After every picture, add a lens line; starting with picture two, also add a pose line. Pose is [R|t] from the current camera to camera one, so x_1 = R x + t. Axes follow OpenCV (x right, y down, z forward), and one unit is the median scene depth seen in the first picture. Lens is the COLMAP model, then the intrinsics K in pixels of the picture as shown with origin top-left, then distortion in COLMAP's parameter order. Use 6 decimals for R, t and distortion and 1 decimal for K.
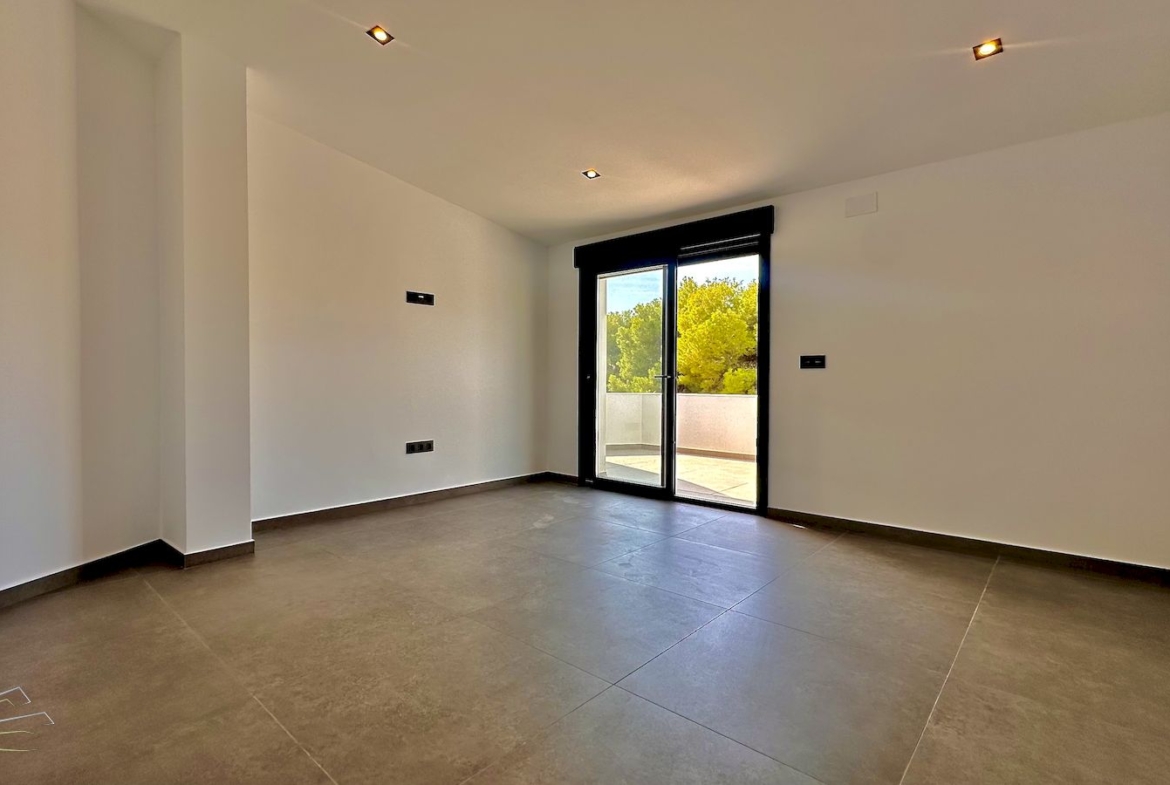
lens RADIAL K [[561.2, 0, 585.8], [0, 561.2, 389.9], [0, 0, 1]] dist [-0.003182, 0.000300]
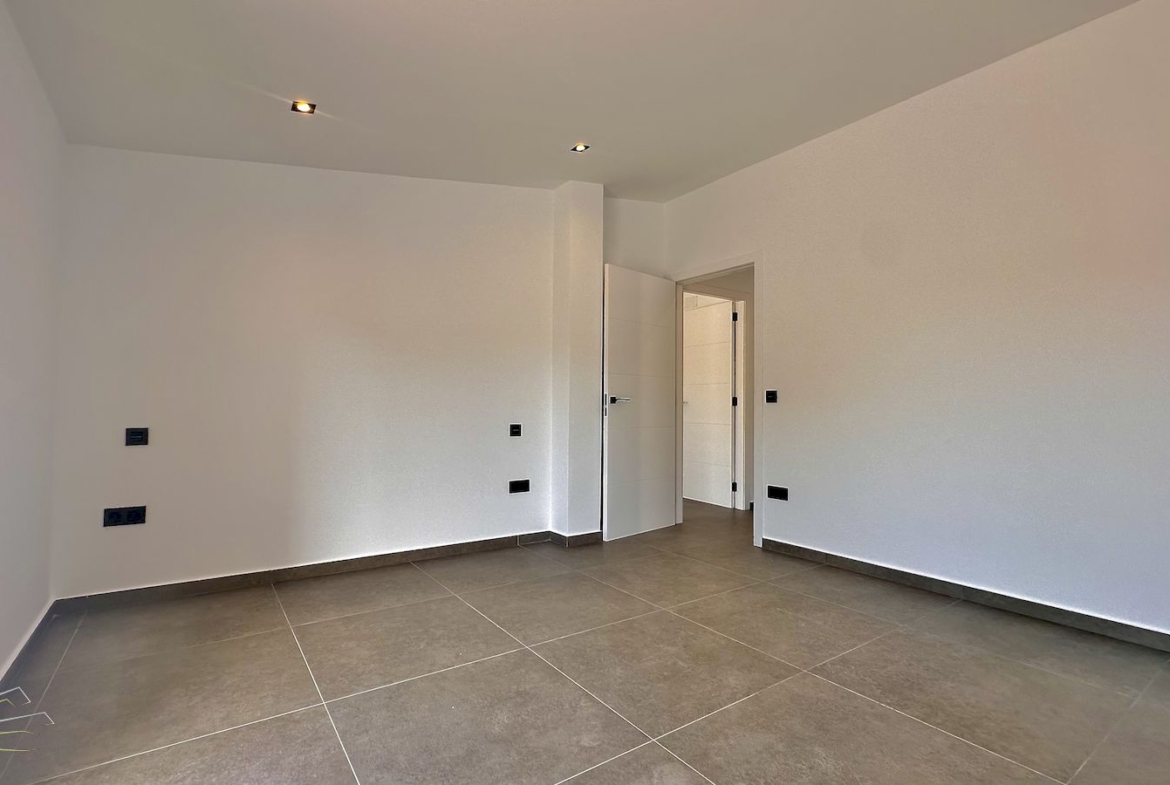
lens RADIAL K [[561.2, 0, 584.3], [0, 561.2, 395.9], [0, 0, 1]] dist [-0.003182, 0.000300]
pose [[-0.973020, -0.010123, 0.230497, -0.067569], [-0.010315, 0.999947, 0.000374, -0.054580], [-0.230488, -0.002014, -0.973073, 1.982613]]
